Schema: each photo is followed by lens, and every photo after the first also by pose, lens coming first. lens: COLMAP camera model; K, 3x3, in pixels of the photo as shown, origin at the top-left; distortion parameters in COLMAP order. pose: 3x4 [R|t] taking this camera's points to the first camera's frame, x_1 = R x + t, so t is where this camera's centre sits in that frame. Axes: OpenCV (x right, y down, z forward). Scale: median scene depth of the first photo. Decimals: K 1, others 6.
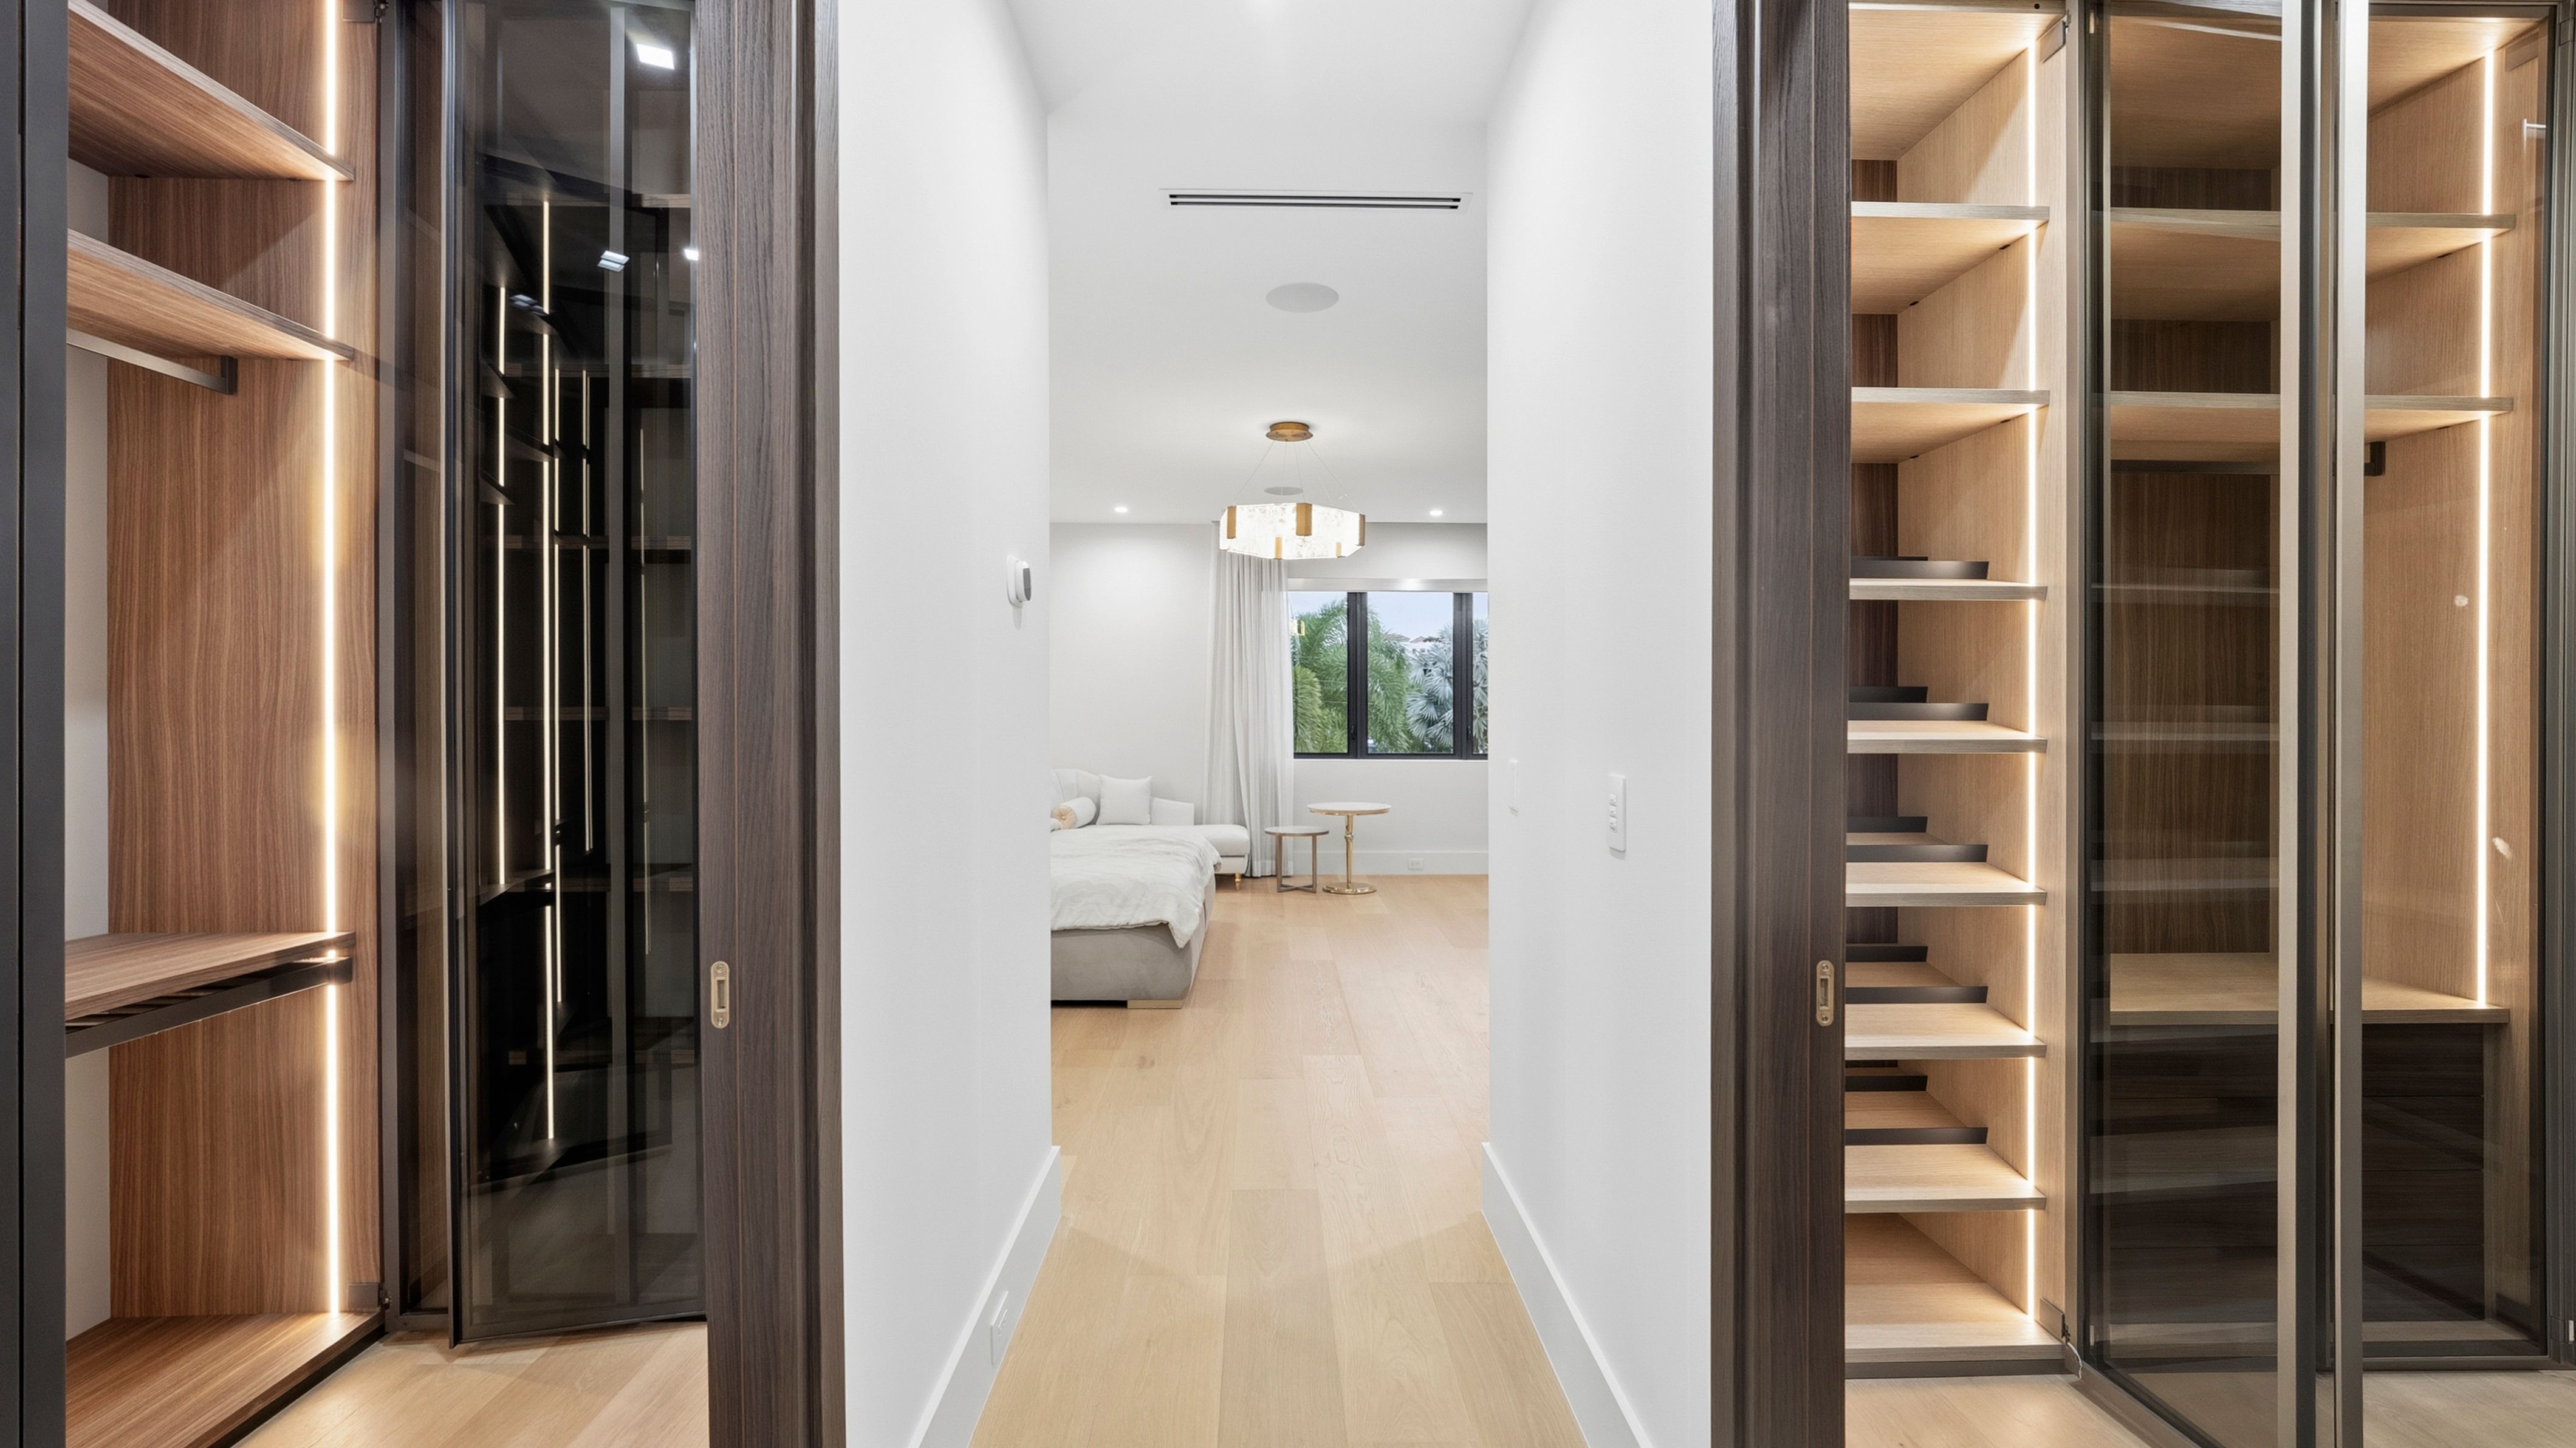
lens RADIAL K [[1043.2, 0, 1288.0], [0, 1043.2, 724.0], [0, 0, 1]] dist [-0.013163, -0.000106]
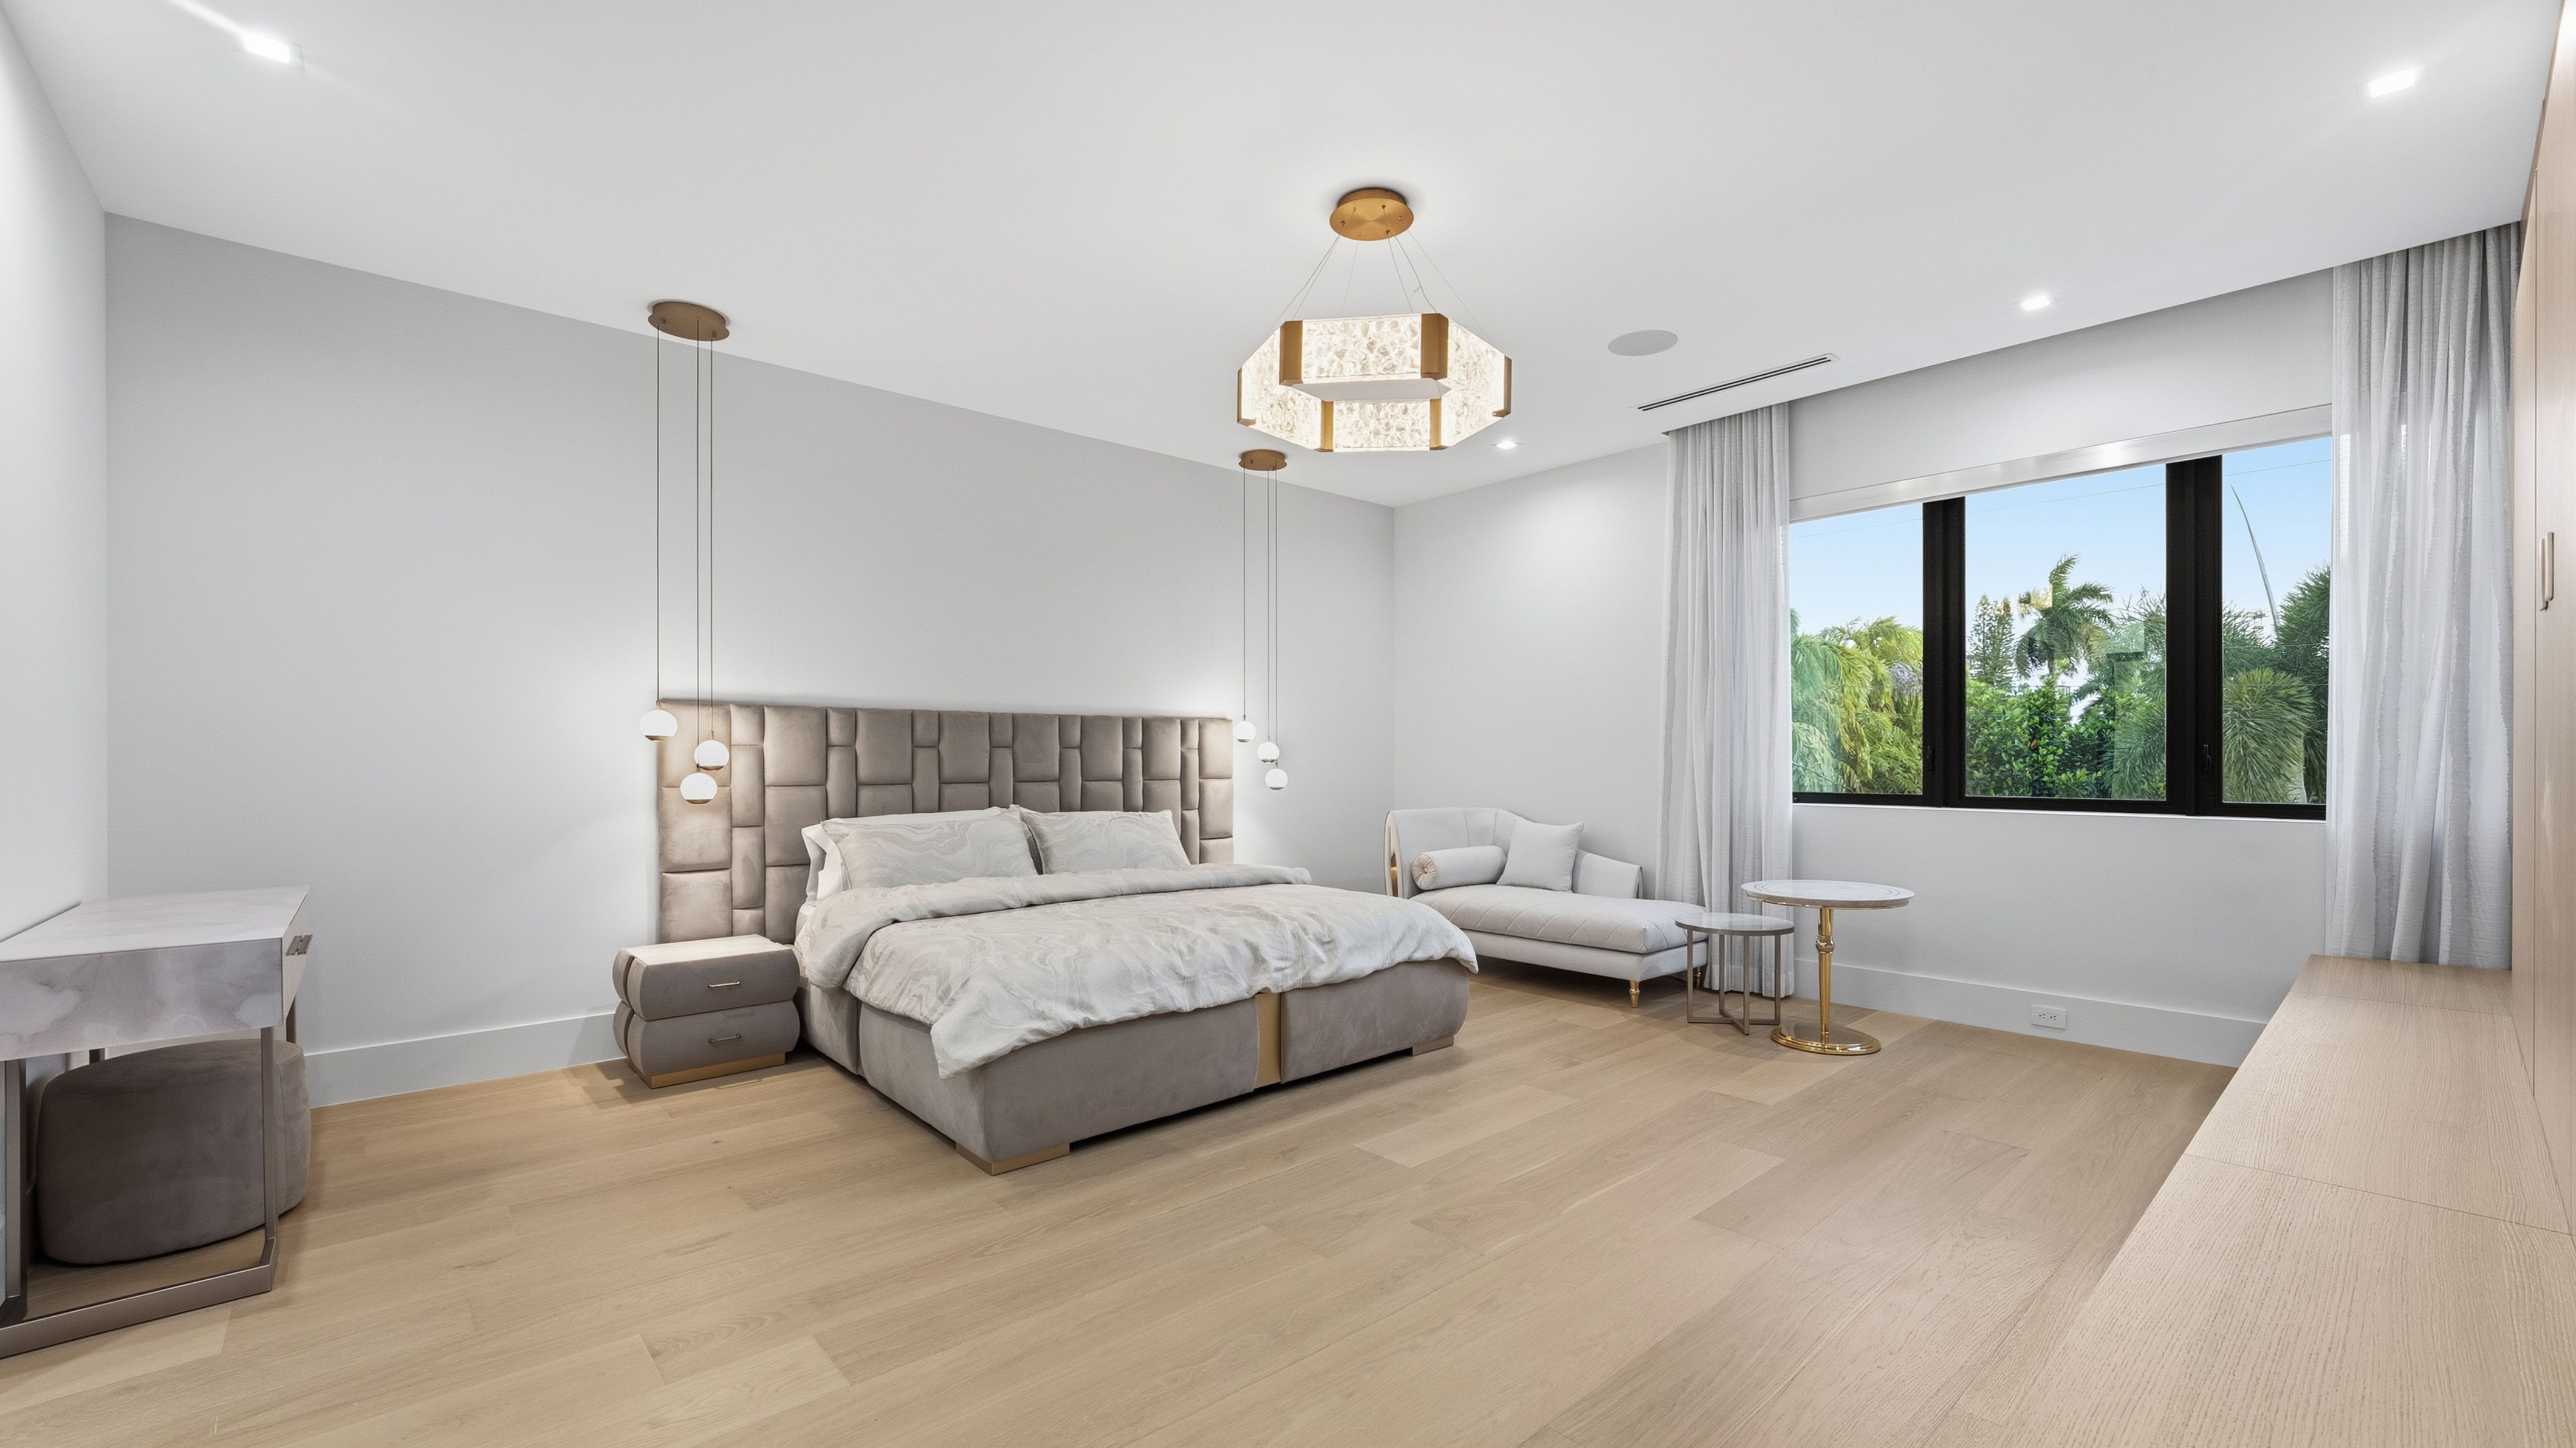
lens RADIAL K [[1046.6, 0, 1276.9], [0, 1046.6, 736.2], [0, 0, 1]] dist [-0.010024, 0.000076]
pose [[0.635453, -0.016216, -0.771969, 0.290629], [-0.006549, 0.999630, -0.026389, 0.013977], [0.772112, 0.021824, 0.635112, 0.428338]]
